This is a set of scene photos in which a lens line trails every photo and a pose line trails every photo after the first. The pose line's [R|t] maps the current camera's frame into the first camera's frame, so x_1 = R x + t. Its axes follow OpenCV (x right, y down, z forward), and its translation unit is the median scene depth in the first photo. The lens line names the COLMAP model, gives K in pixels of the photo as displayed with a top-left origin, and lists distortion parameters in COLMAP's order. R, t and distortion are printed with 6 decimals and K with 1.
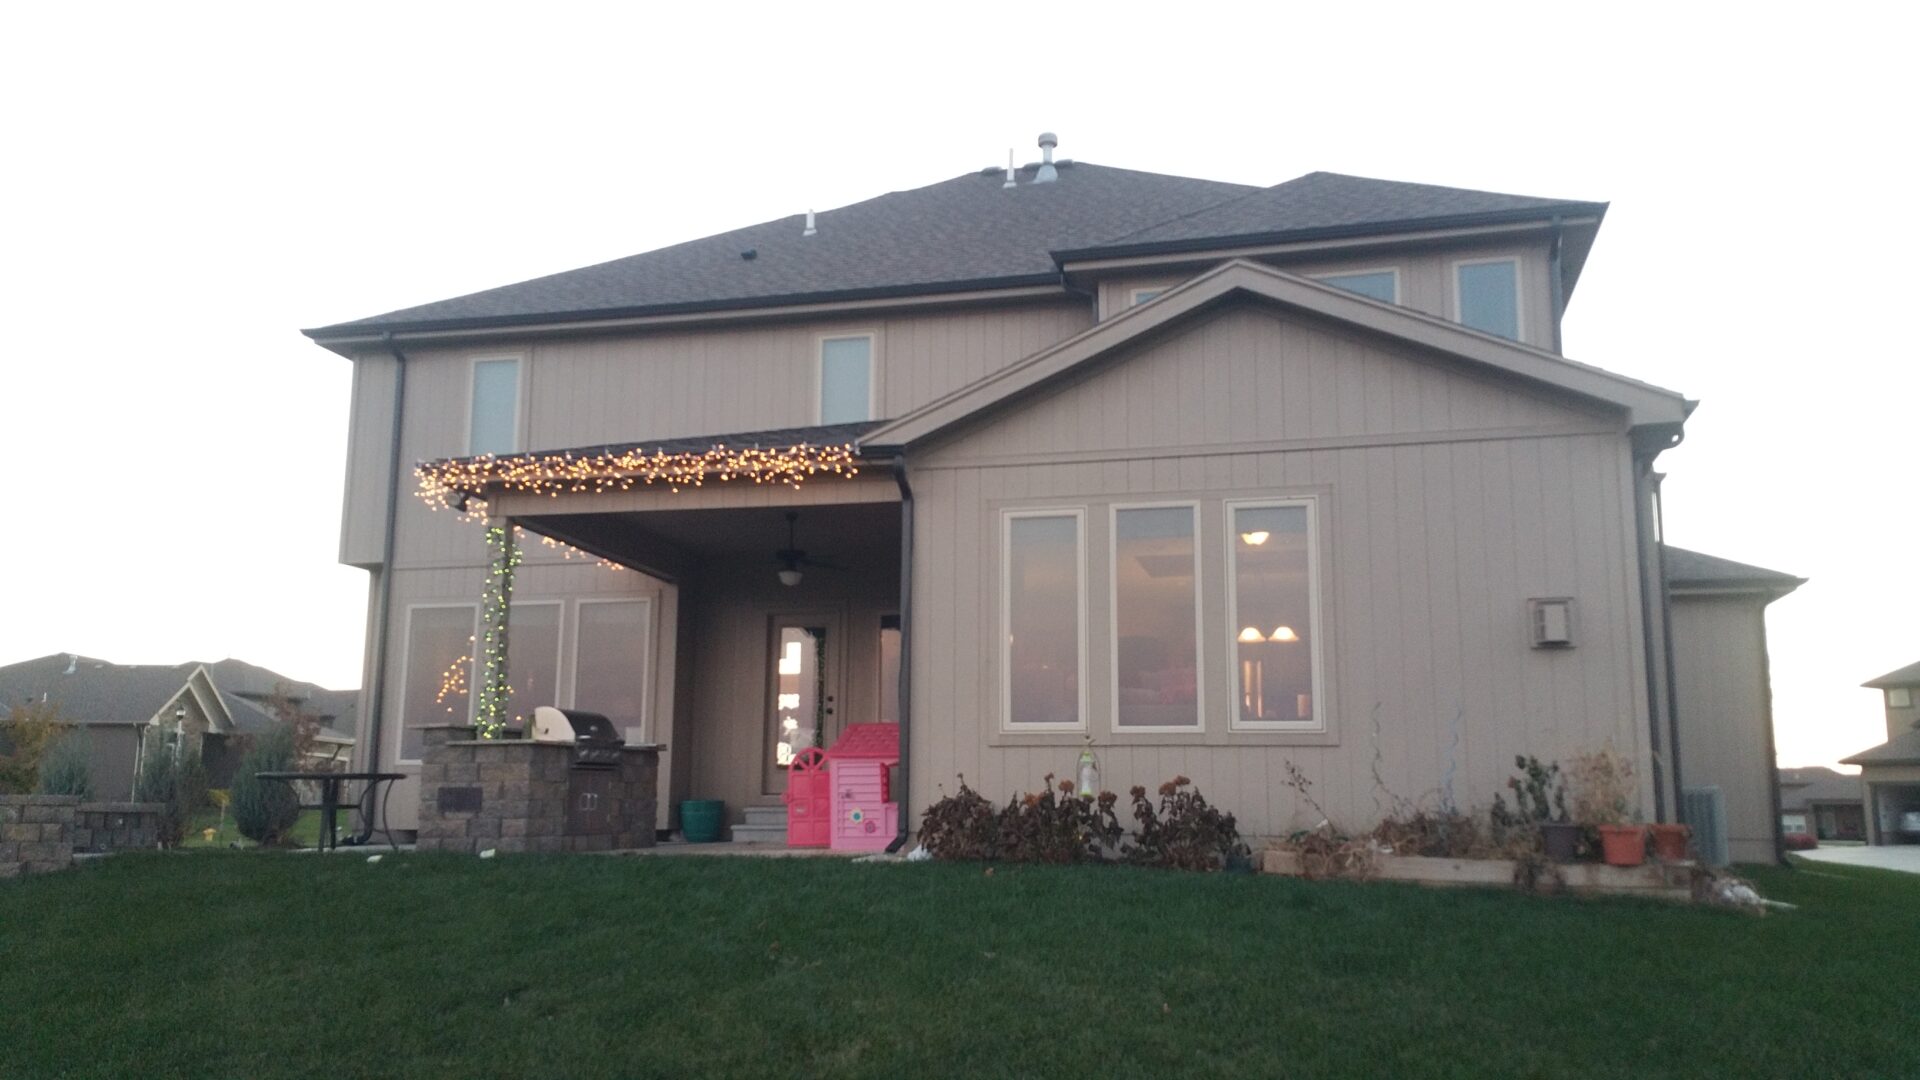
lens RADIAL K [[1607.5, 0, 912.5], [0, 1607.5, 542.2], [0, 0, 1]] dist [0.130306, 0.000210]
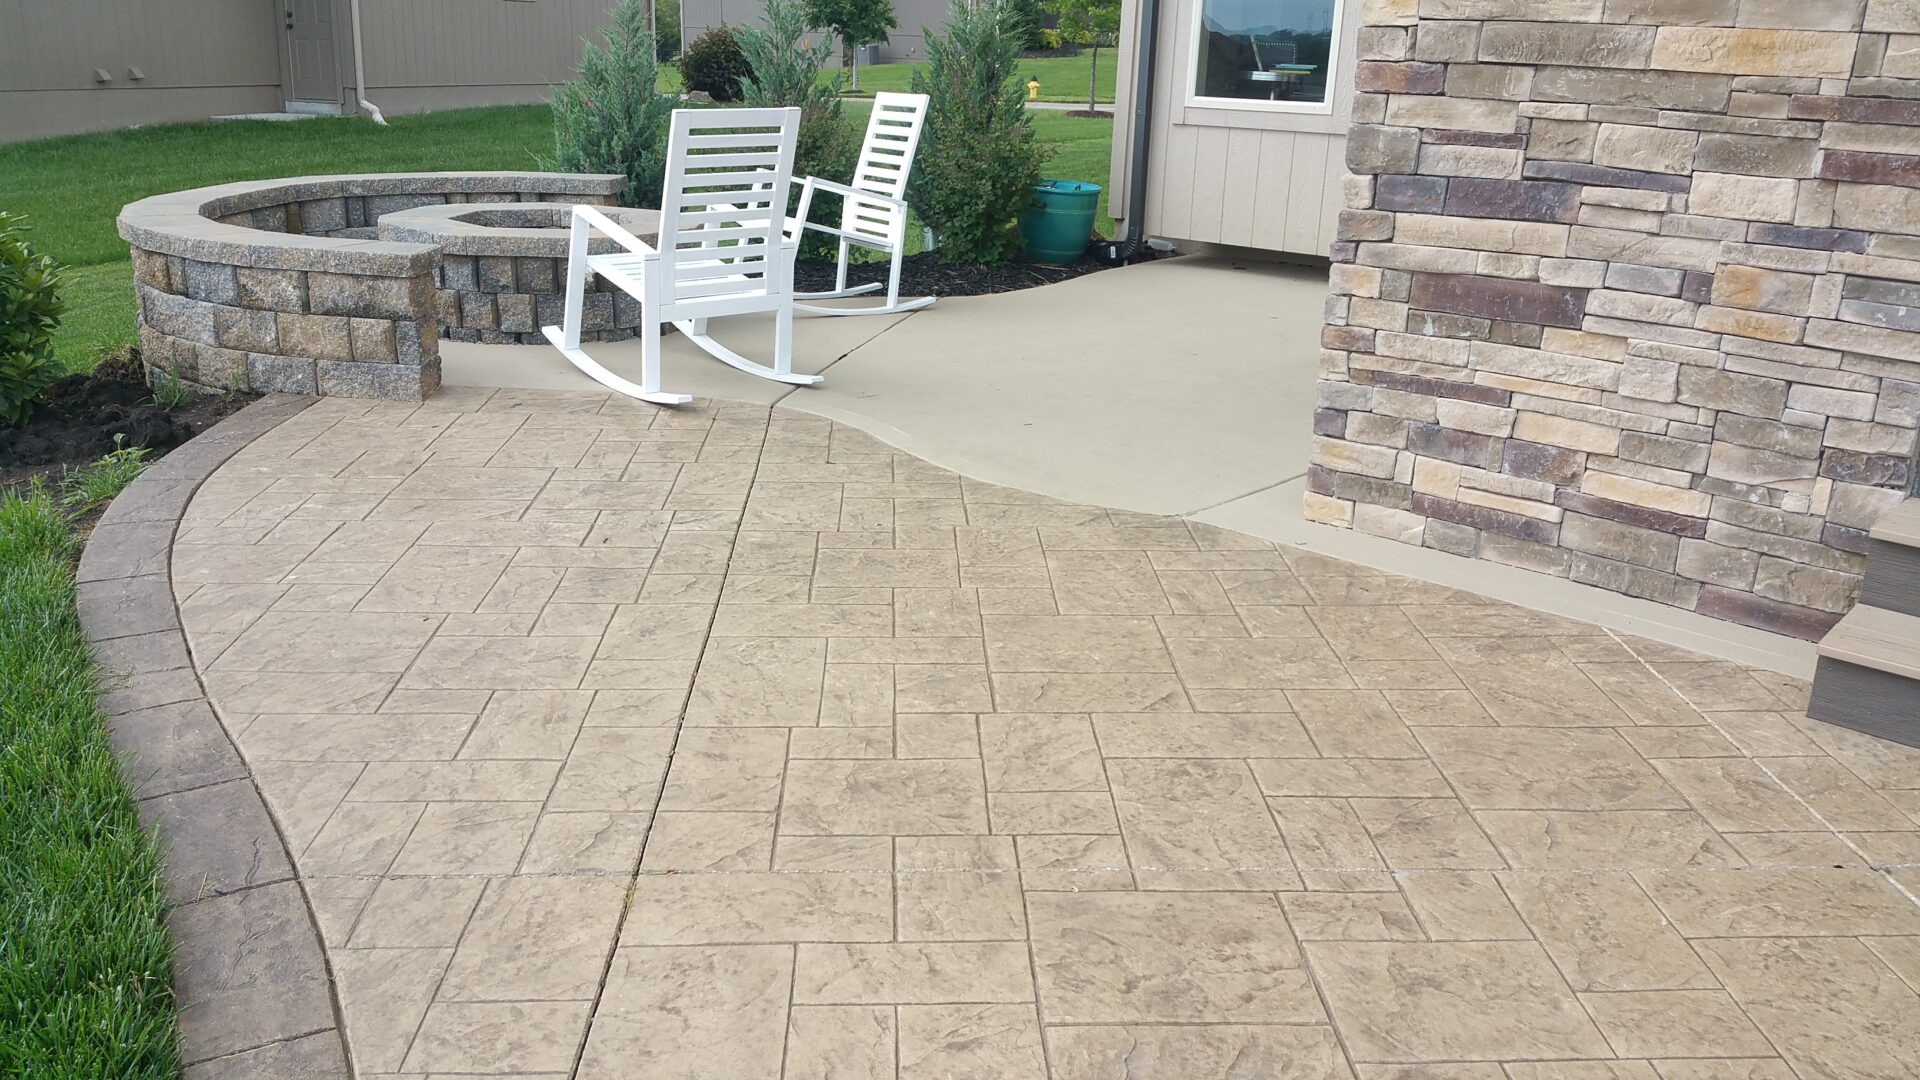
lens RADIAL K [[1560.7, 0, 949.2], [0, 1560.7, 553.8], [0, 0, 1]] dist [0.122452, -0.244205]
pose [[0.882925, 0.161374, -0.440911, -0.203695], [0.062796, 0.890053, 0.451511, 0.051561], [0.465297, -0.426337, 0.775716, 0.736509]]
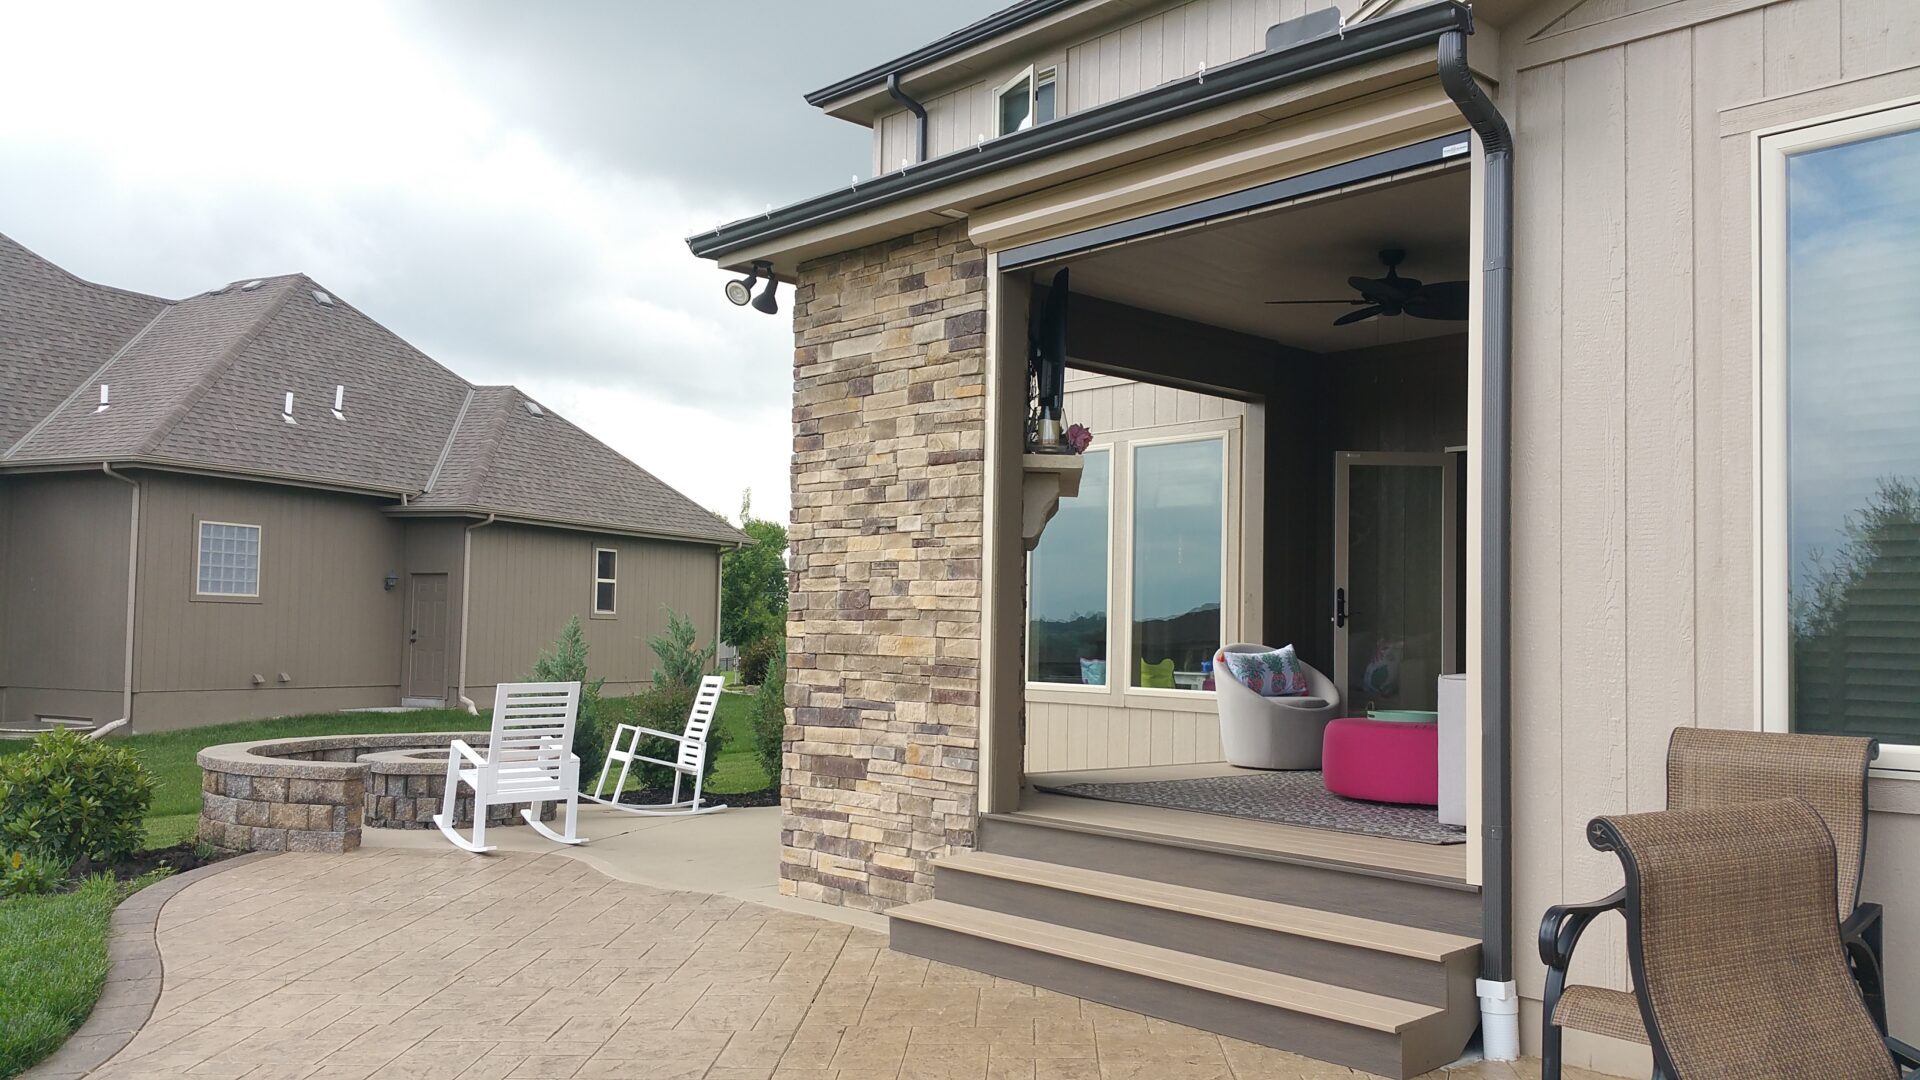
lens RADIAL K [[1560.7, 0, 949.2], [0, 1560.7, 553.8], [0, 0, 1]] dist [0.122452, -0.244205]
pose [[0.840241, -0.026803, -0.541550, 0.090100], [0.091659, 0.991425, 0.093144, 0.021465], [0.534409, -0.127901, 0.835493, 0.585868]]
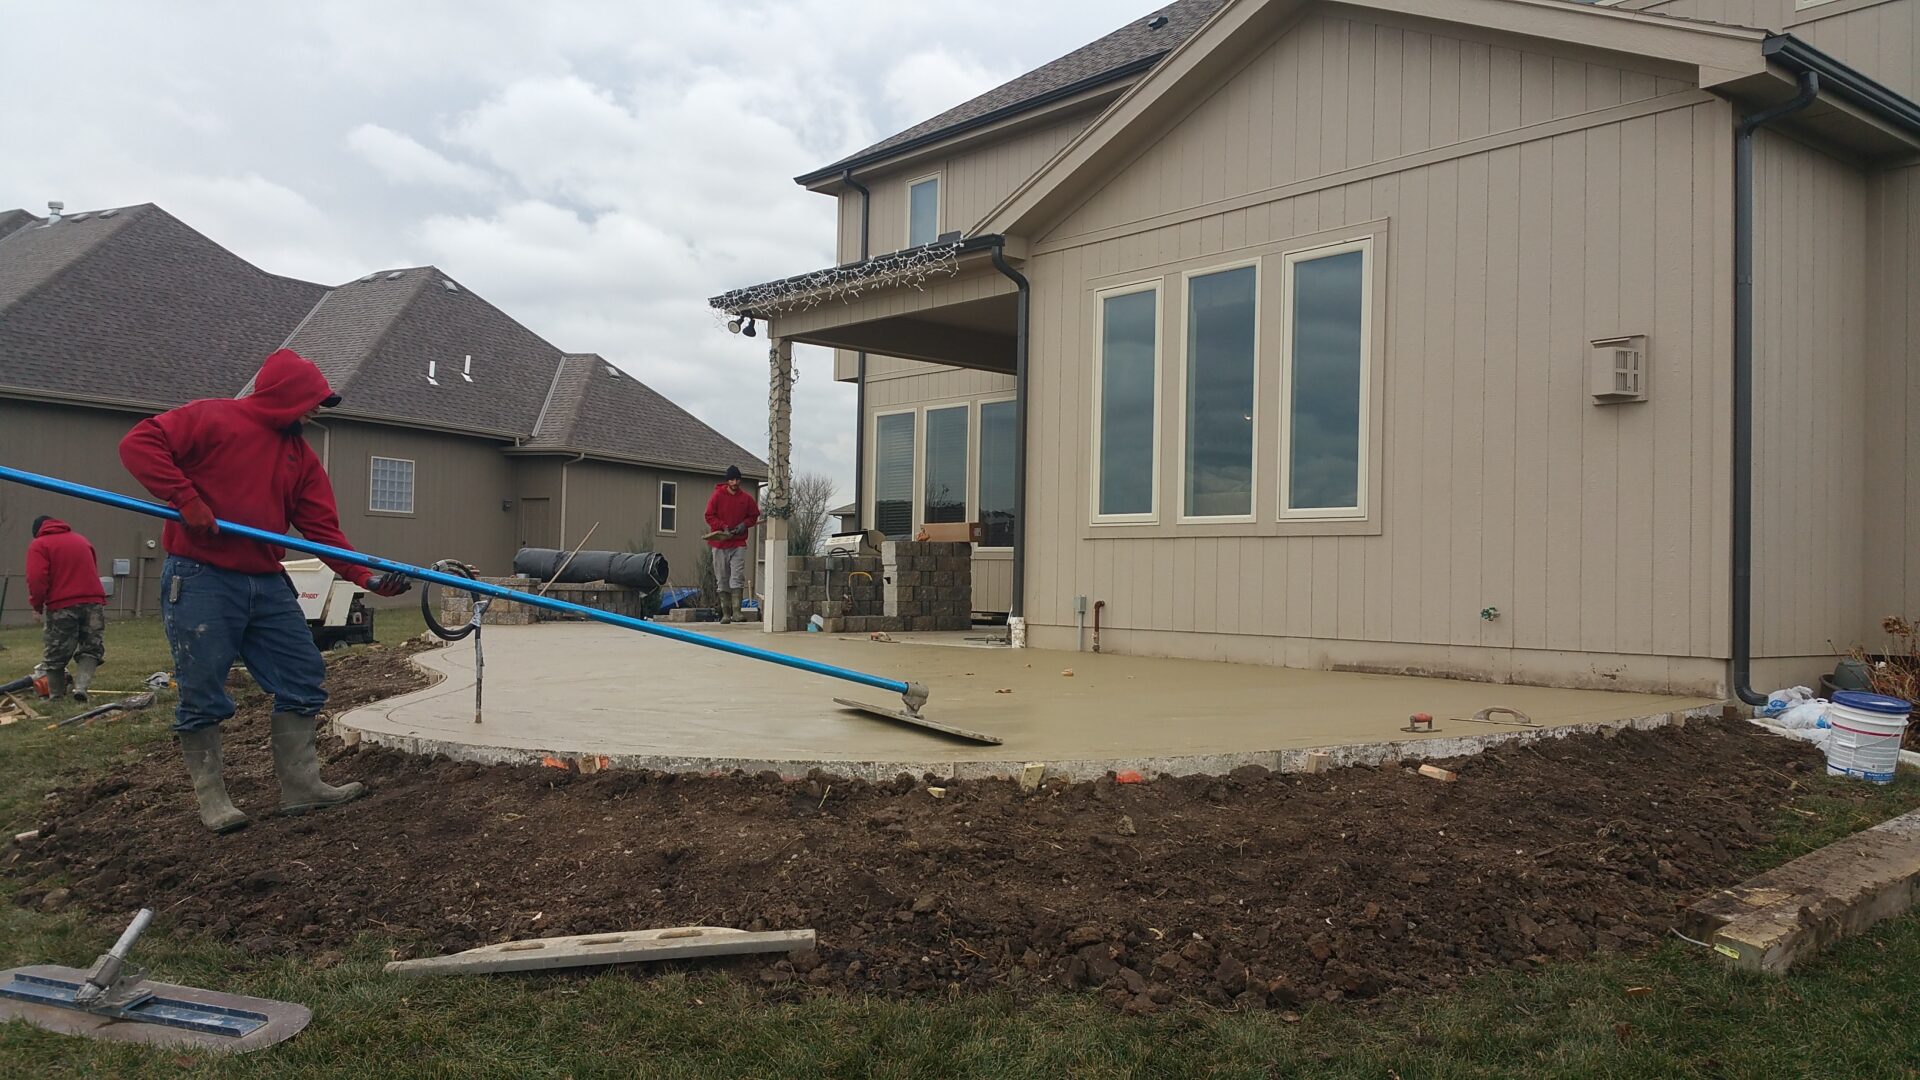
lens RADIAL K [[1560.7, 0, 949.2], [0, 1560.7, 553.8], [0, 0, 1]] dist [0.122452, -0.244205]
pose [[0.818977, -0.007379, -0.573778, 0.499097], [0.092881, 0.988436, 0.119861, 0.013346], [0.566259, -0.151457, 0.810192, 0.176107]]
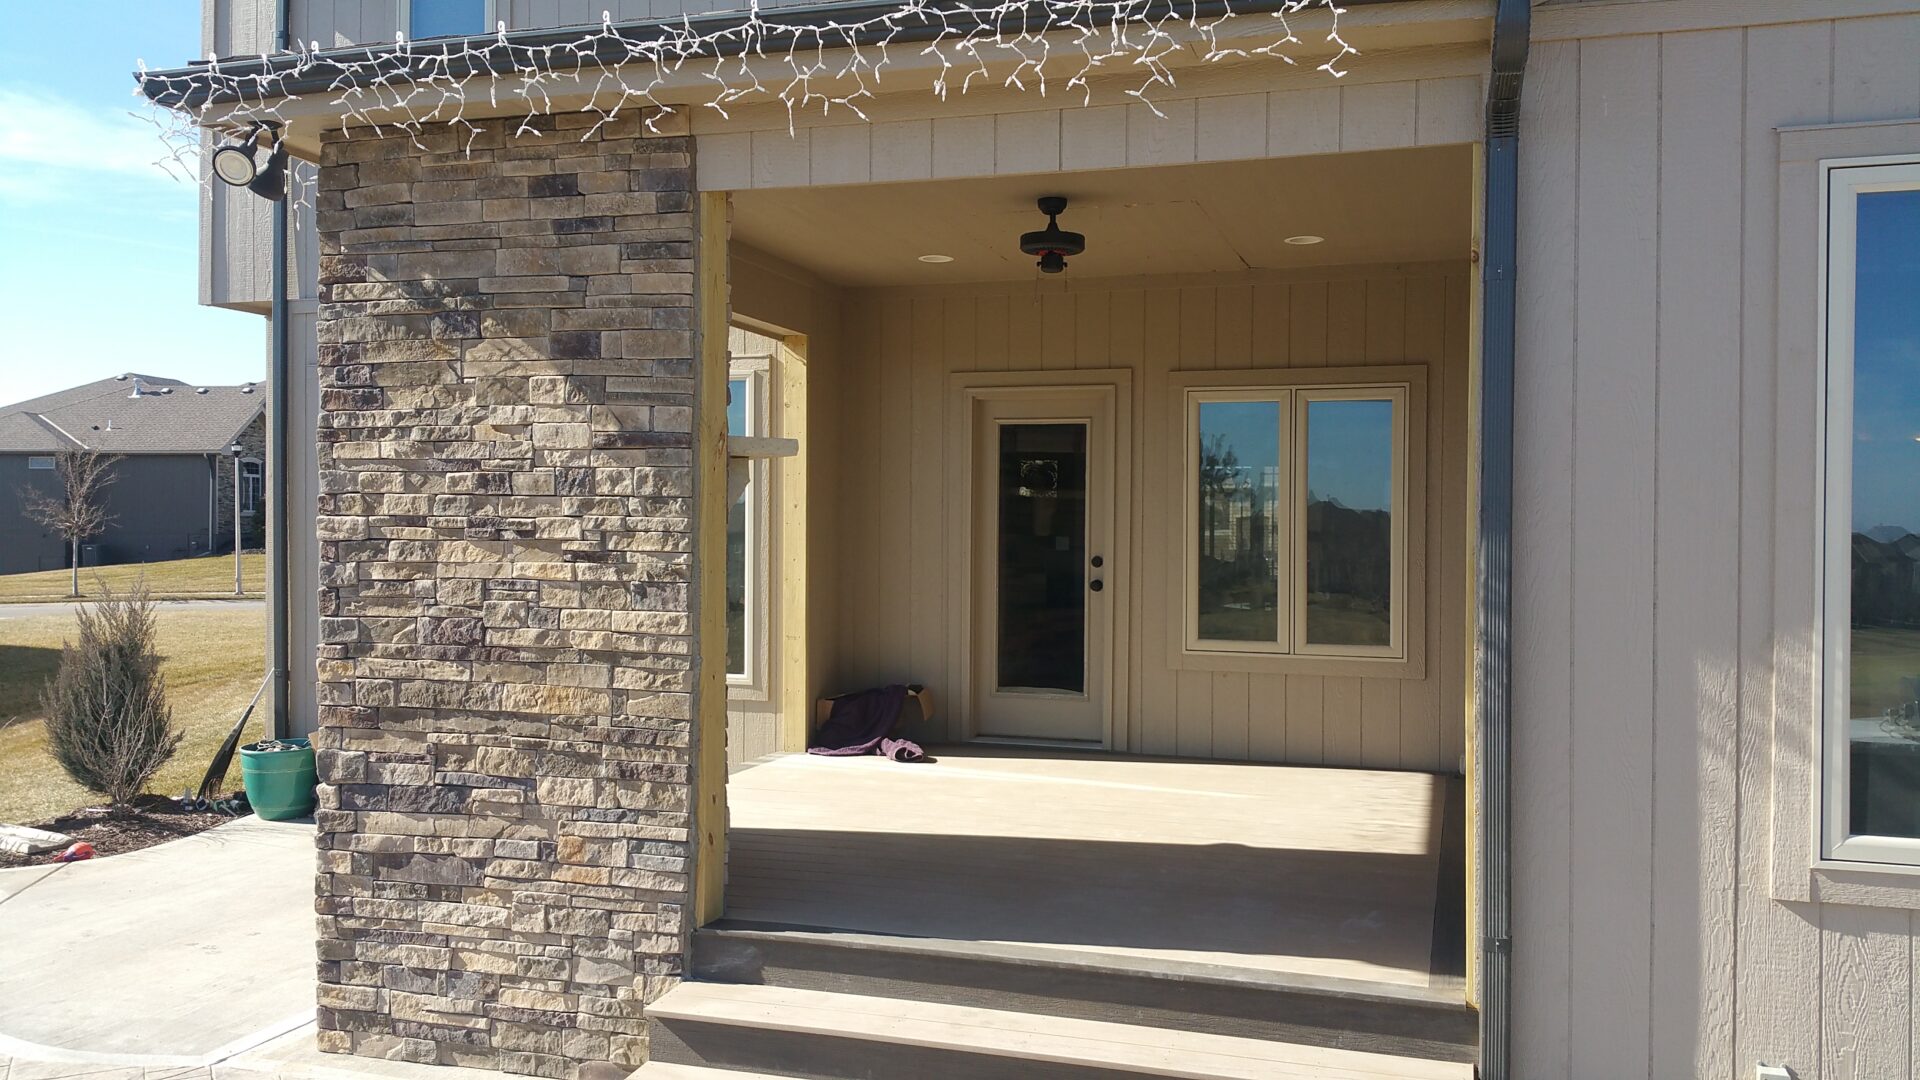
lens RADIAL K [[1571.3, 0, 961.1], [0, 1571.3, 534.8], [0, 0, 1]] dist [0.158605, -0.357850]
pose [[0.999073, -0.007683, -0.042356, -0.098417], [0.015435, 0.982454, 0.185868, -0.009467], [0.040185, -0.186349, 0.981661, 0.651116]]
